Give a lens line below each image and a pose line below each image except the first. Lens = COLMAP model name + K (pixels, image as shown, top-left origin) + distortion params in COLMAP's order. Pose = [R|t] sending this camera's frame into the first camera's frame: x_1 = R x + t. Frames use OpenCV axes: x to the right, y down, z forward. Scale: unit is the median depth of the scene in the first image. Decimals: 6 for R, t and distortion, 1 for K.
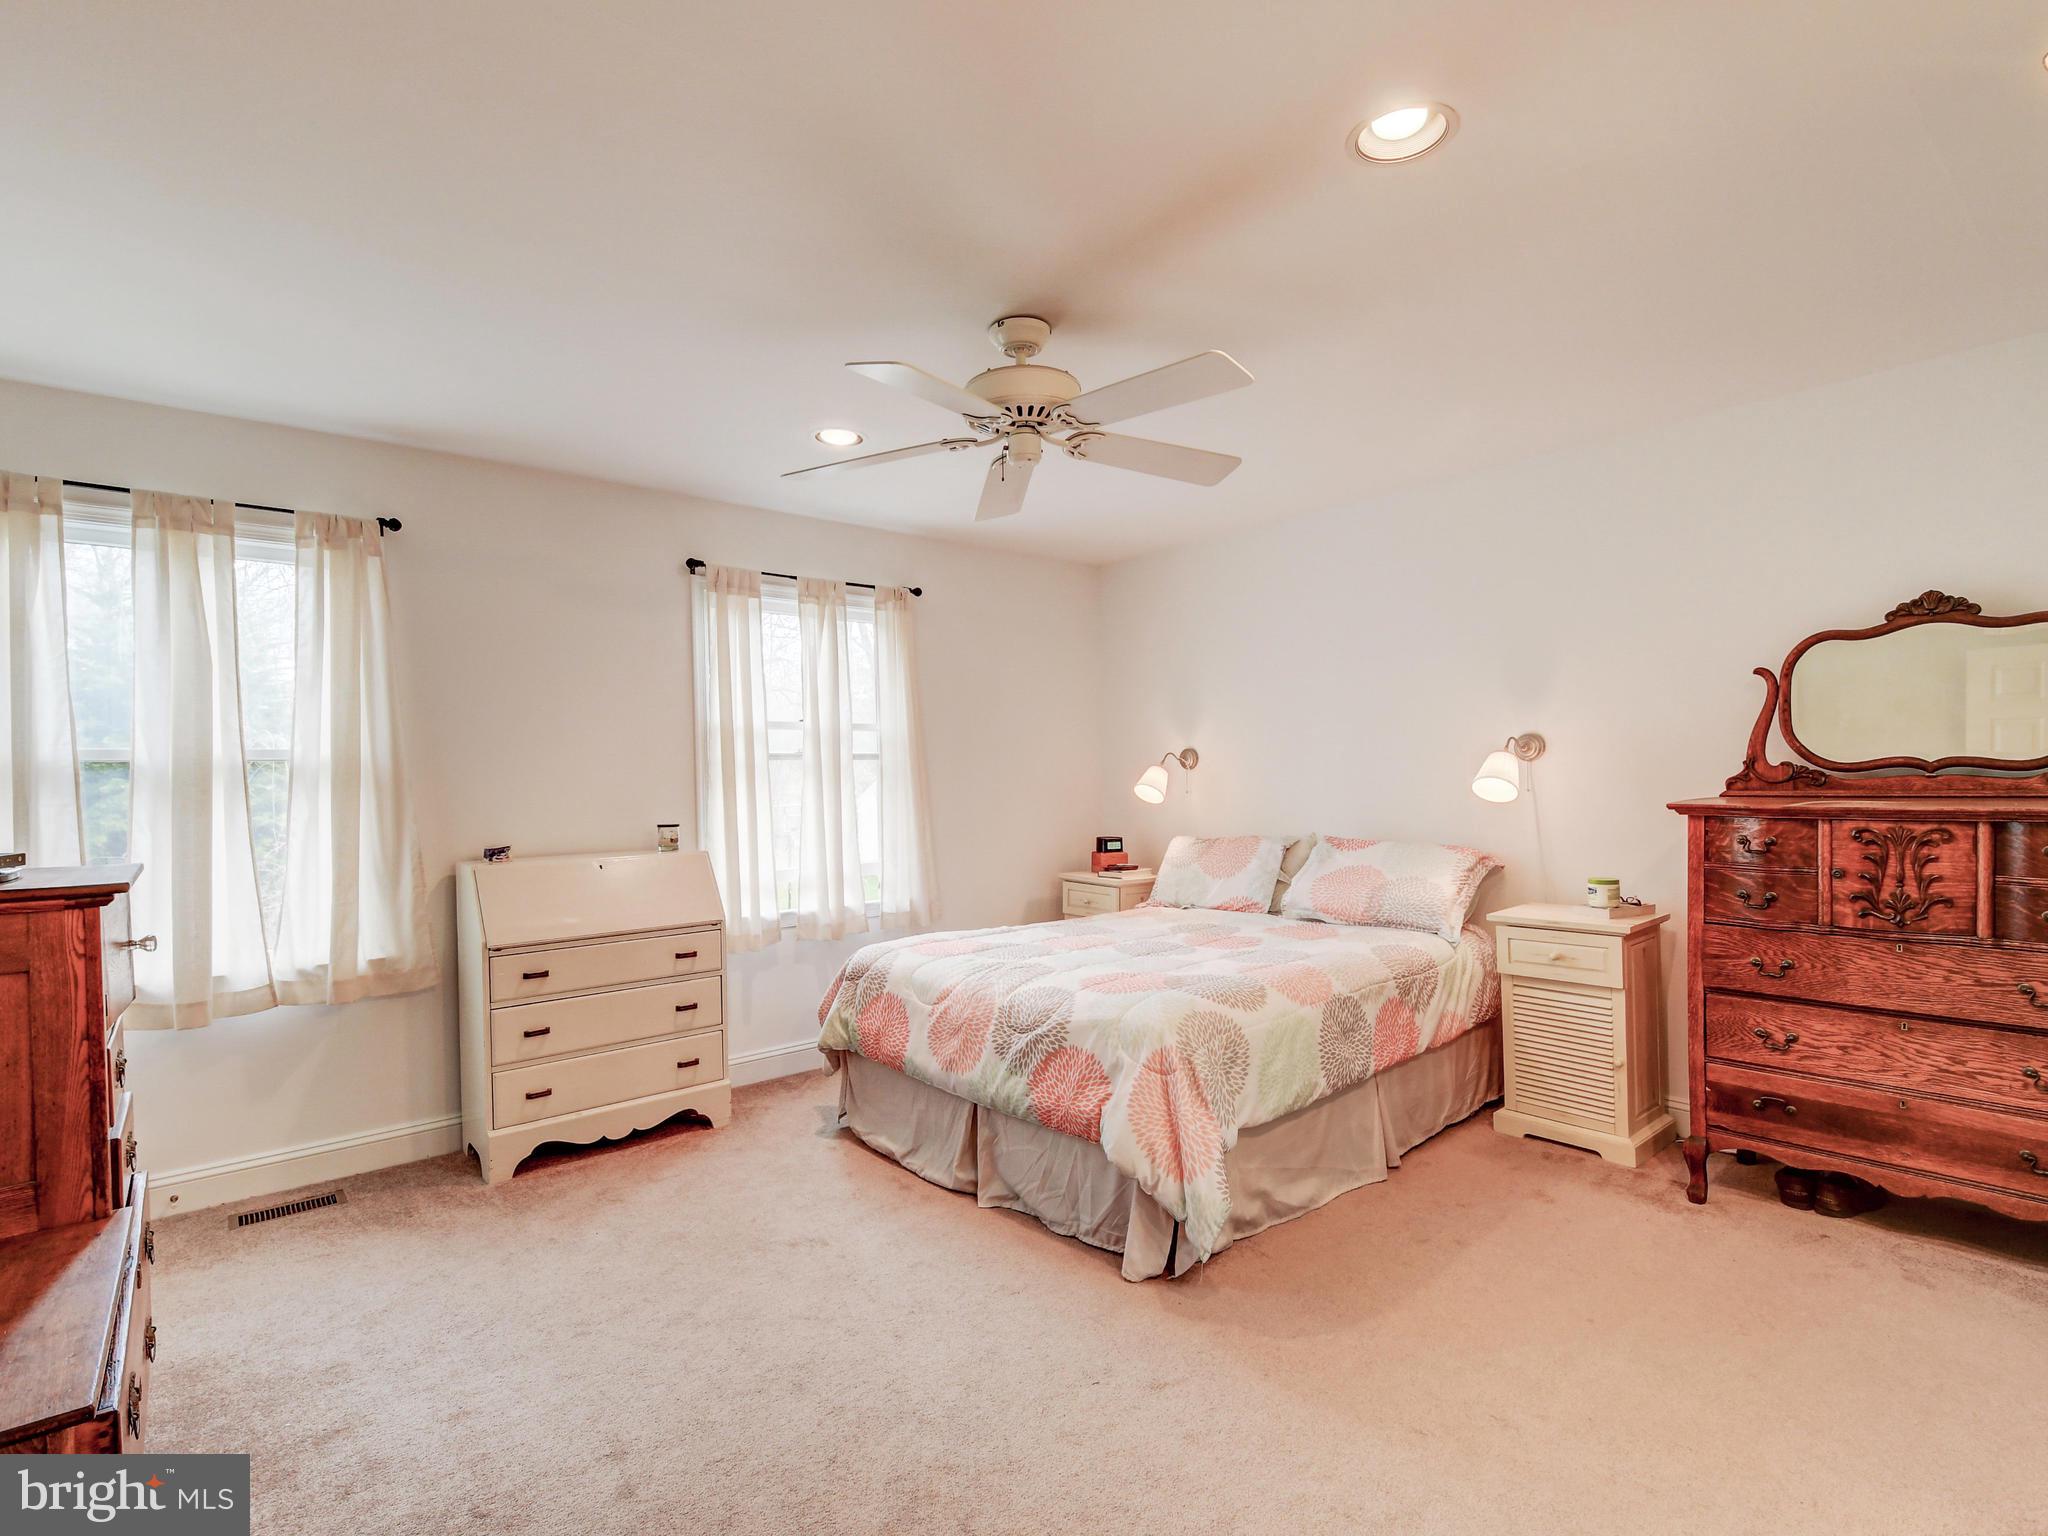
lens RADIAL K [[1007.4, 0, 1019.4], [0, 1007.4, 796.0], [0, 0, 1]] dist [0.032266, -0.019688]
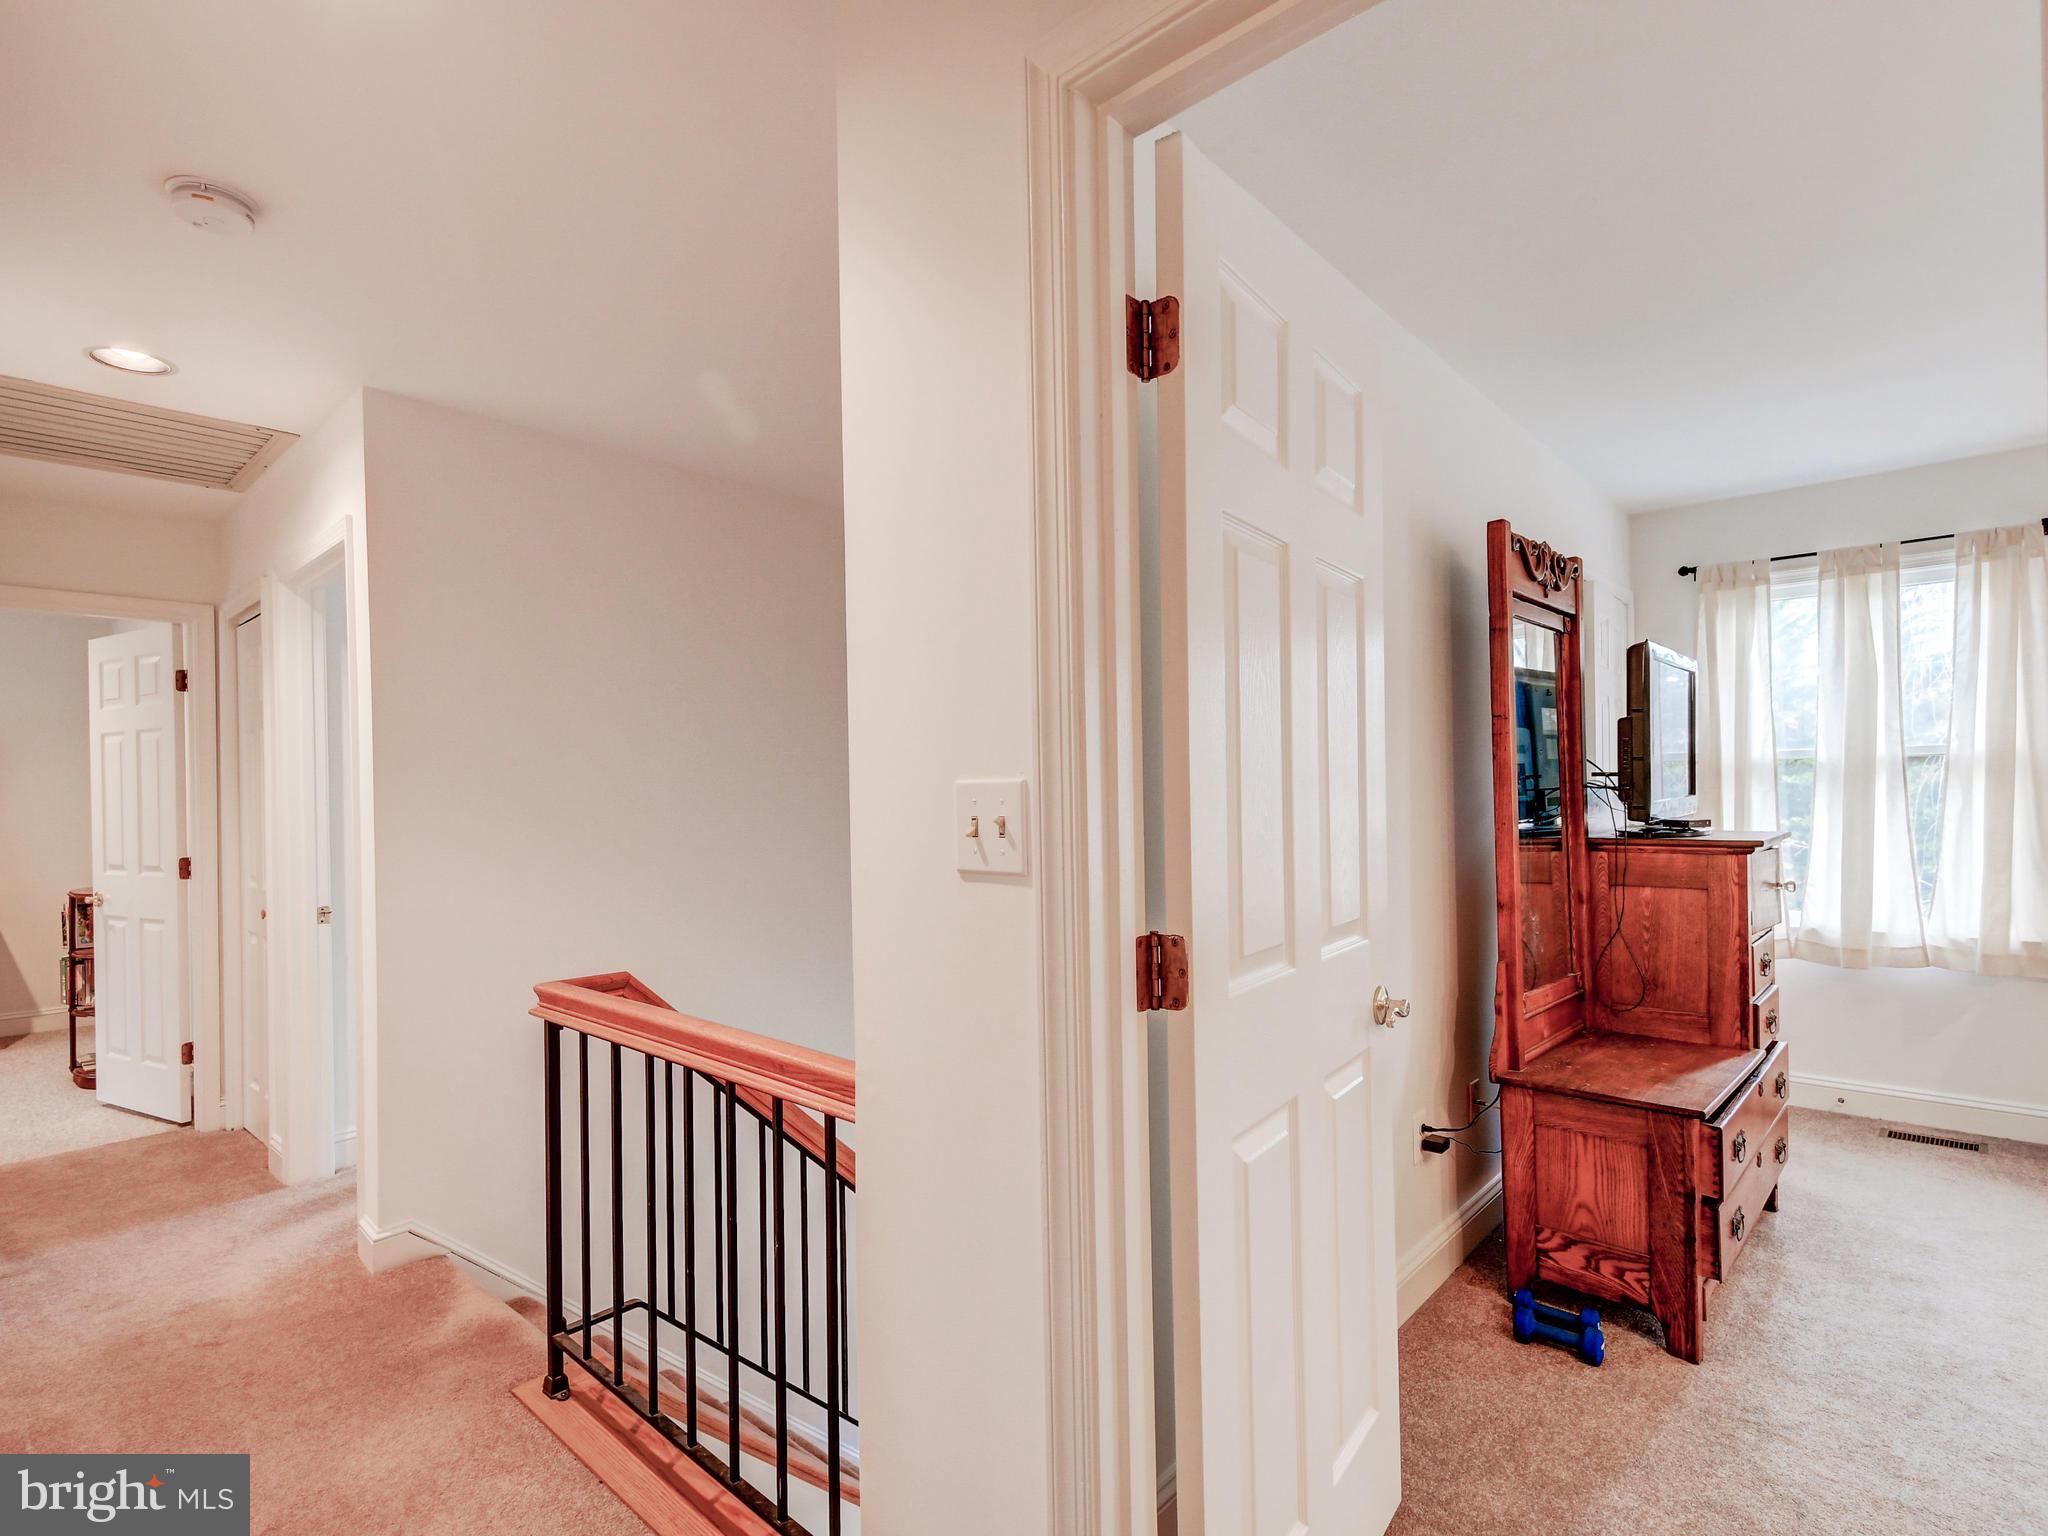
lens RADIAL K [[1007.4, 0, 1019.4], [0, 1007.4, 796.0], [0, 0, 1]] dist [0.032266, -0.019688]
pose [[0.133295, 0.017227, -0.990927, 0.301904], [-0.005535, 0.999846, 0.016638, -0.001917], [0.991061, 0.003267, 0.133370, -0.196018]]
